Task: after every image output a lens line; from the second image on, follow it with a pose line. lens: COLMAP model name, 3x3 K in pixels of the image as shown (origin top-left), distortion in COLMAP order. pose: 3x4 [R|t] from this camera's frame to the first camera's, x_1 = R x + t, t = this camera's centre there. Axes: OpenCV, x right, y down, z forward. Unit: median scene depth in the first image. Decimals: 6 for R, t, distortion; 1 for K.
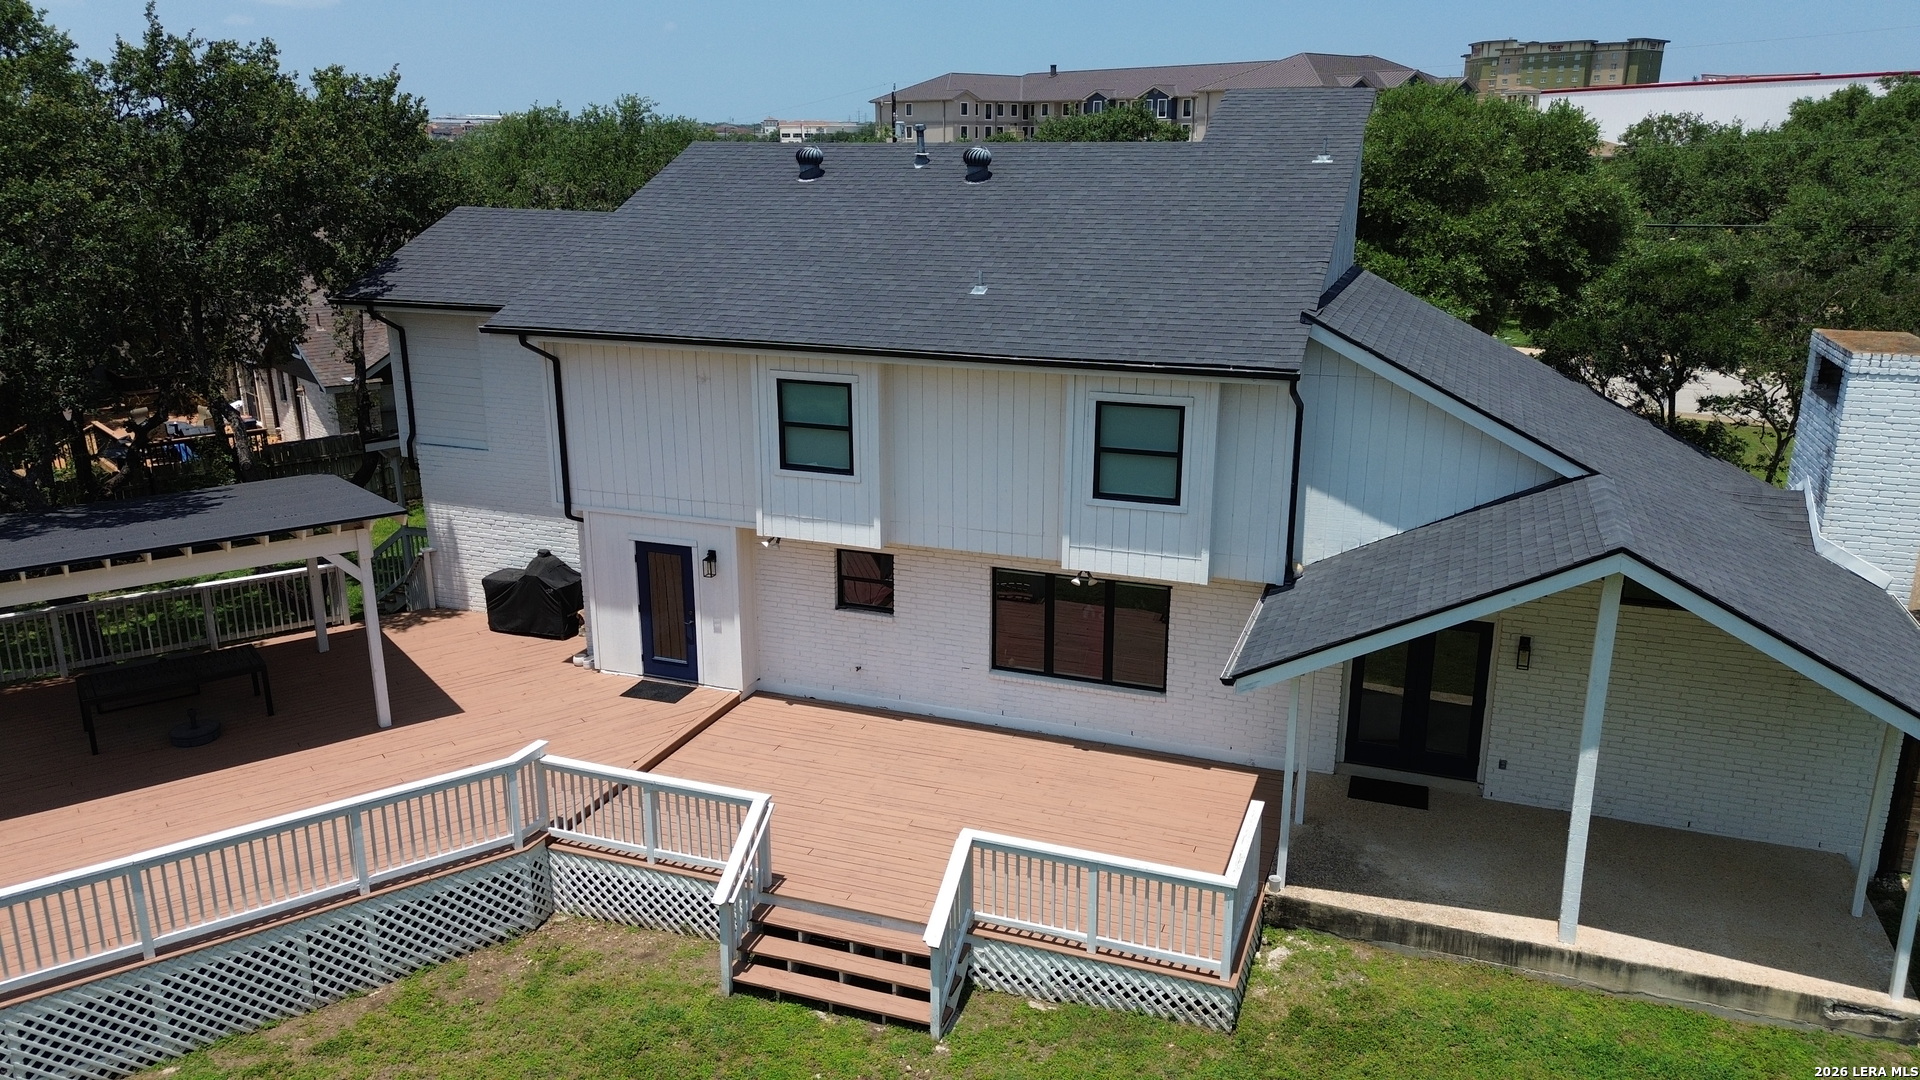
lens RADIAL K [[1362.2, 0, 959.6], [0, 1362.2, 536.8], [0, 0, 1]] dist [0.070860, -0.064765]
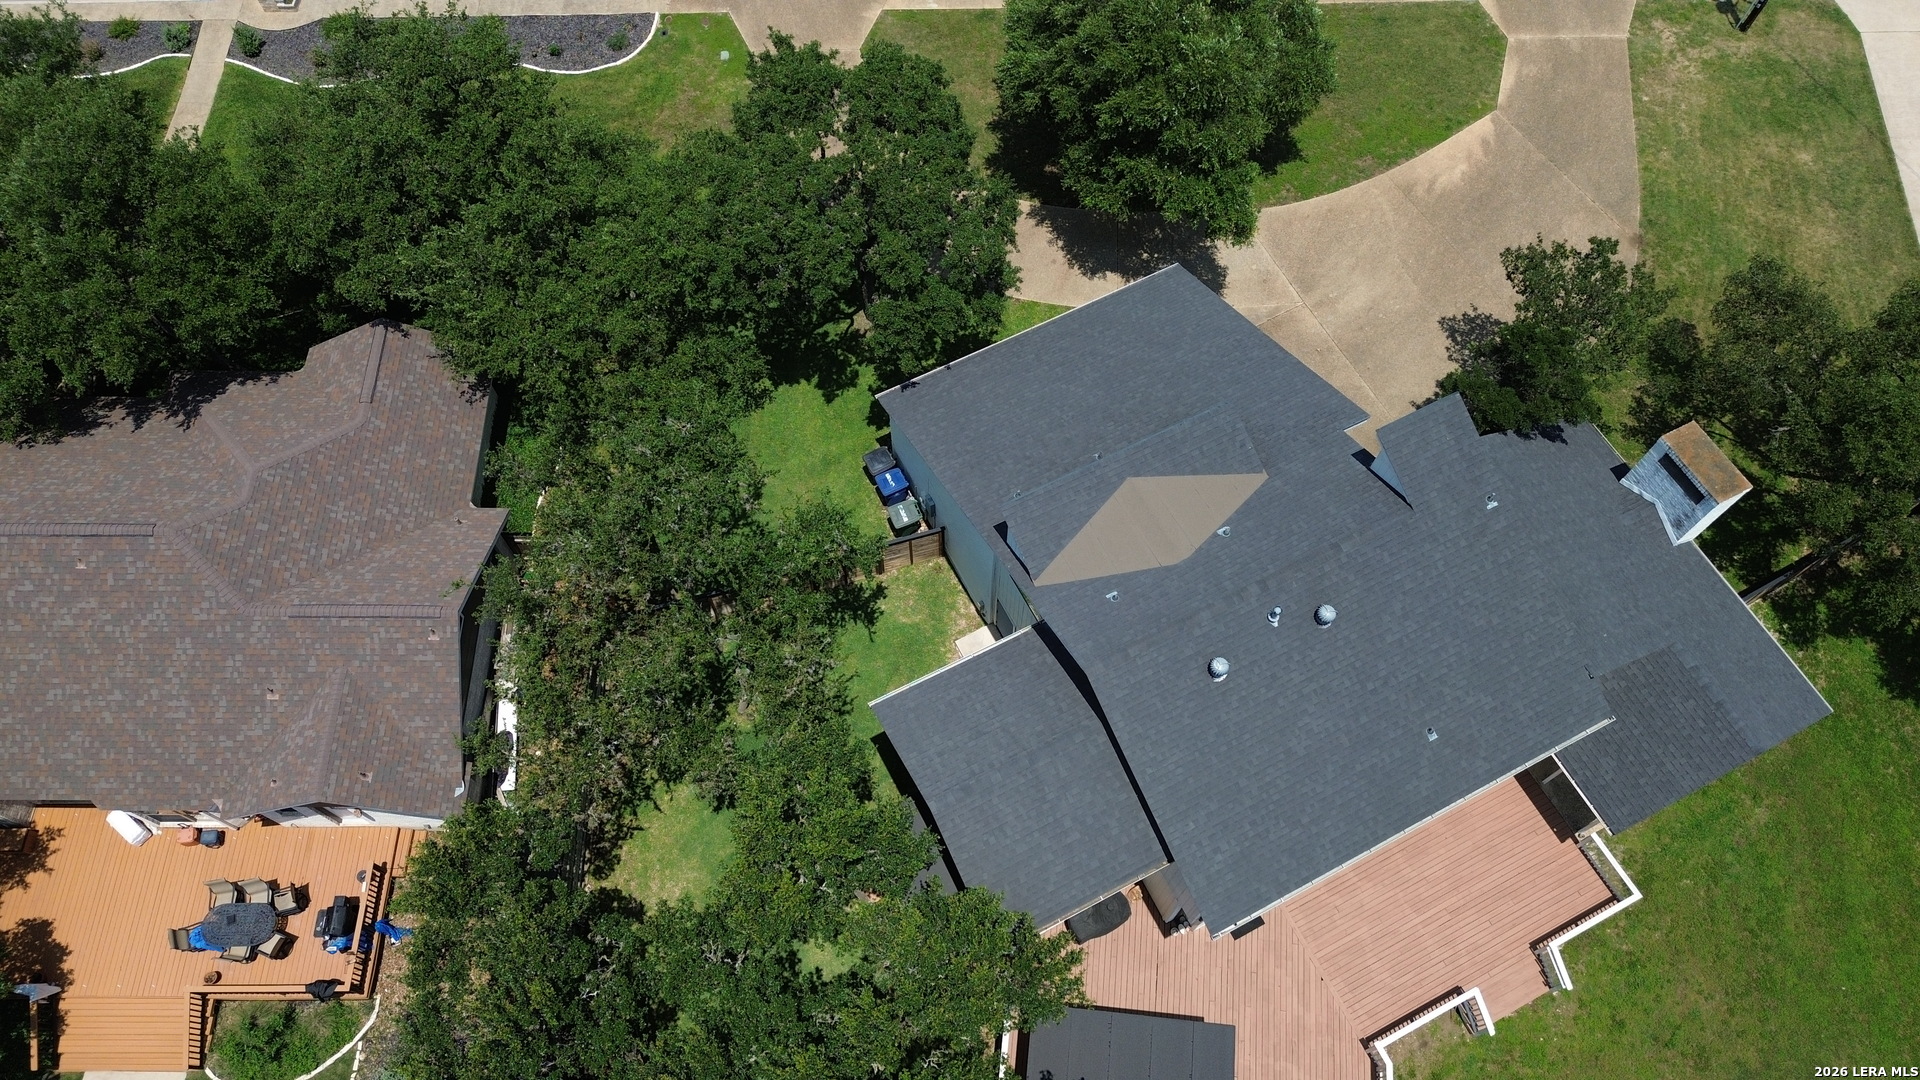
lens RADIAL K [[1362.2, 0, 958.5], [0, 1362.2, 537.4], [0, 0, 1]] dist [0.070860, -0.064765]
pose [[0.675700, -0.662255, 0.323802, -0.804256], [0.202369, 0.589011, 0.782376, -1.845805], [-0.708855, -0.463124, 0.532015, 0.617293]]
